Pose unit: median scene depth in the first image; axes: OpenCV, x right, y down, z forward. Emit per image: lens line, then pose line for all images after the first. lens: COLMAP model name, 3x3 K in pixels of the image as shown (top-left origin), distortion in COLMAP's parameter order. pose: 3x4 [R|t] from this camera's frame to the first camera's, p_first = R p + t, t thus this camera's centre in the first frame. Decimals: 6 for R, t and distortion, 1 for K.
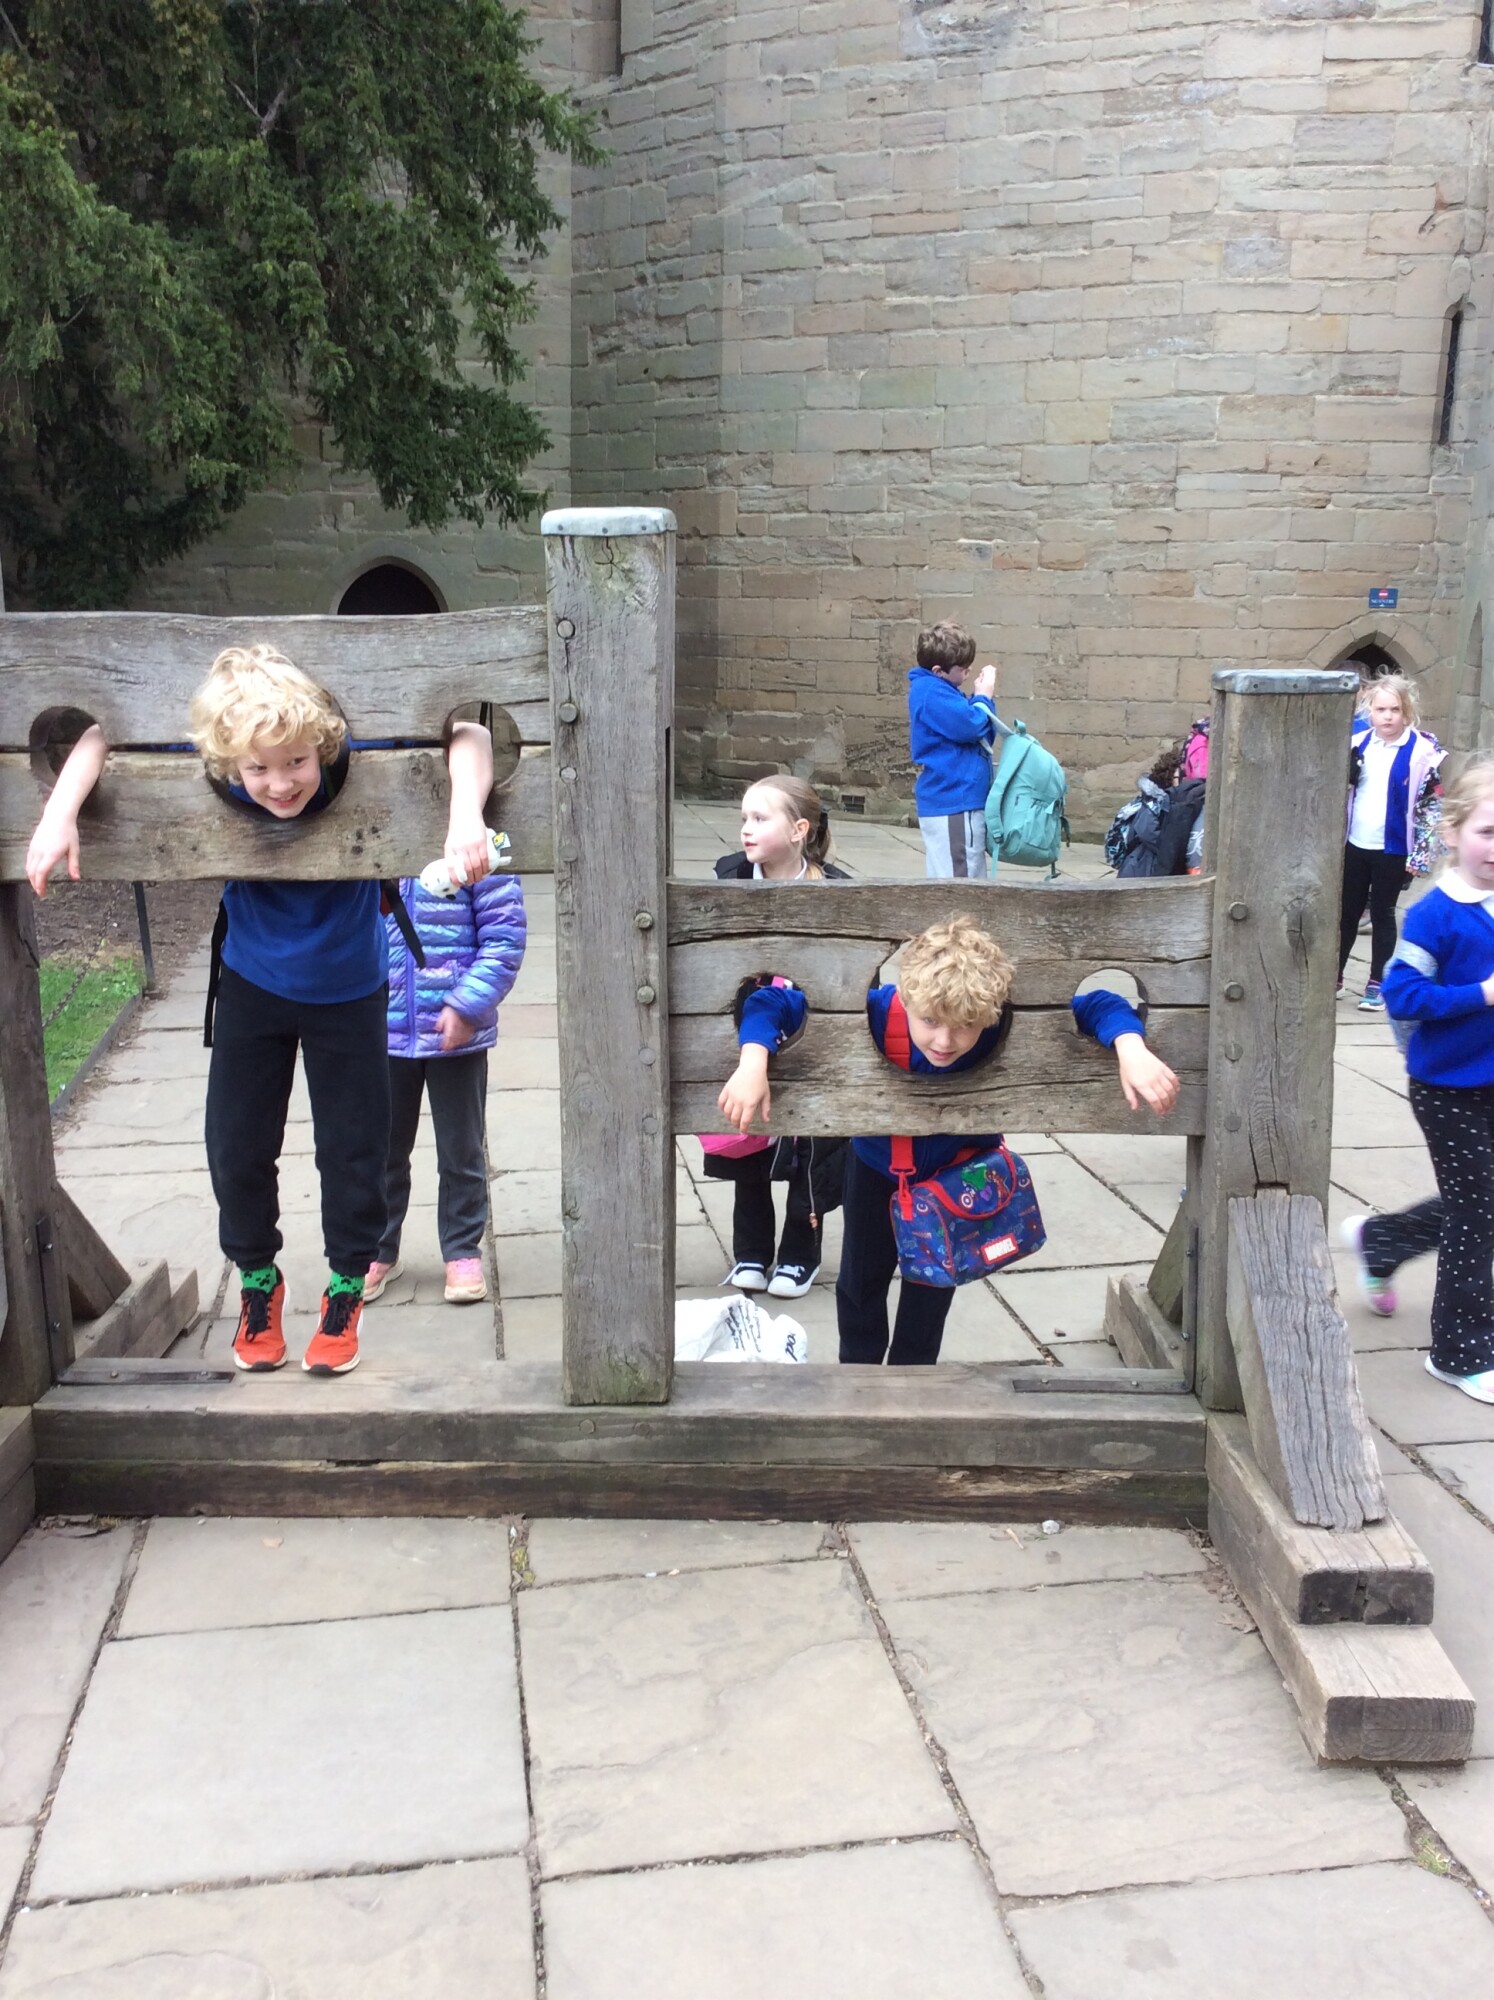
lens RADIAL K [[1838.3, 0, 747.0], [0, 1838.3, 1000.0], [0, 0, 1]] dist [0.082084, -0.172760]
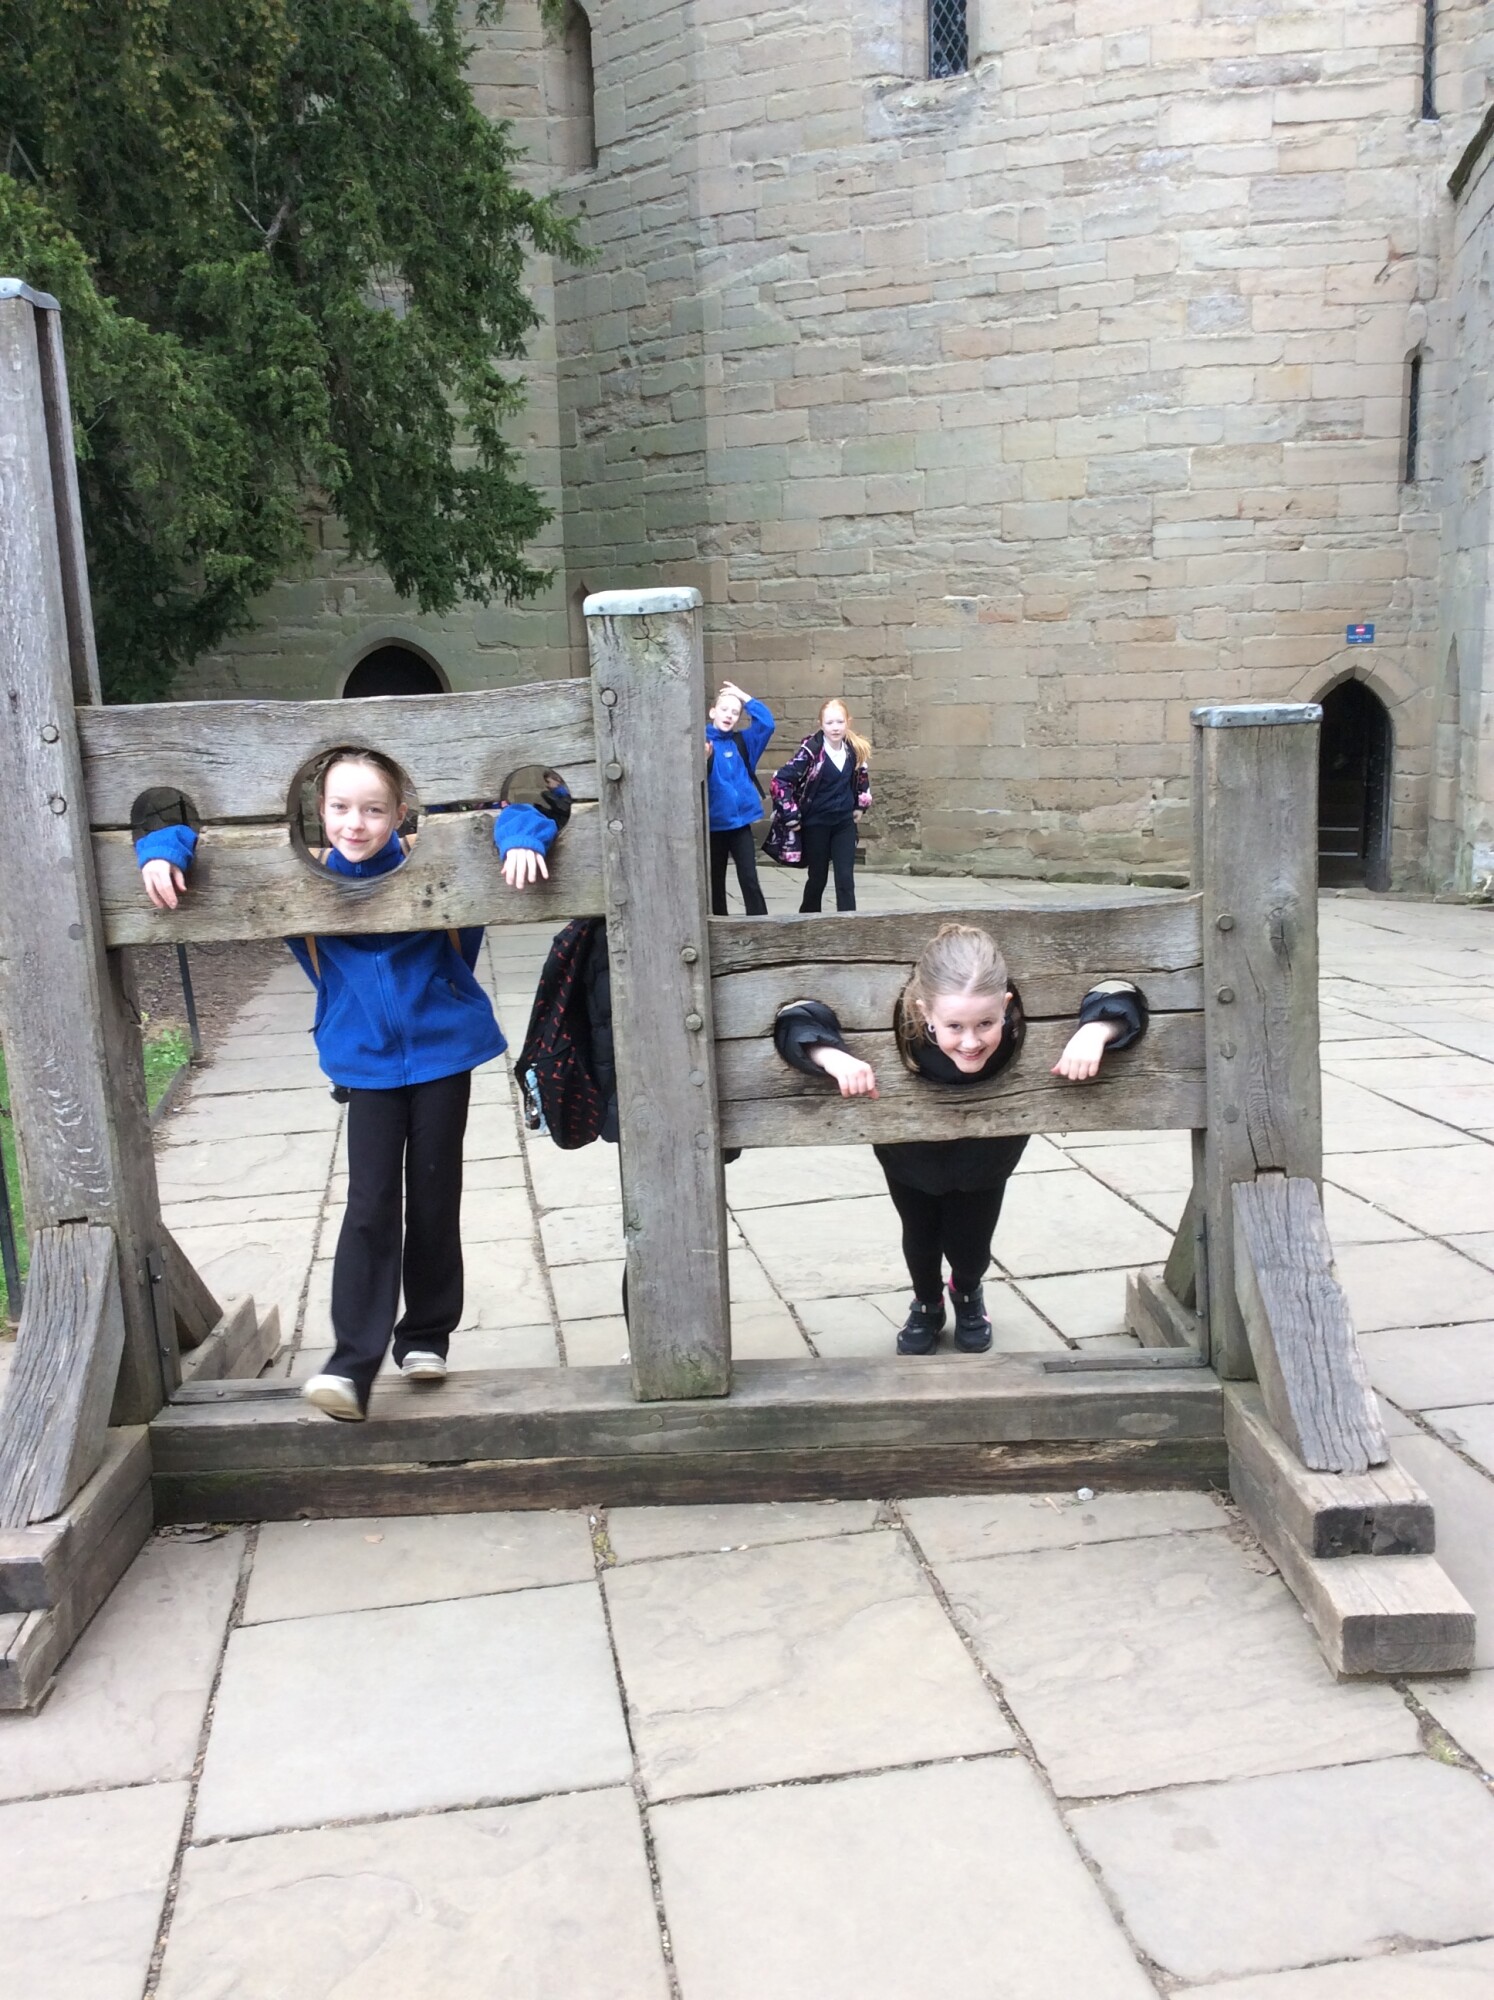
lens RADIAL K [[1846.9, 0, 735.2], [0, 1846.9, 988.3], [0, 0, 1]] dist [0.079583, -0.177009]
pose [[0.998973, -0.044833, -0.006563, -0.021184], [0.044536, 0.998203, -0.040091, 0.021888], [0.008348, 0.039757, 0.999174, -0.106727]]
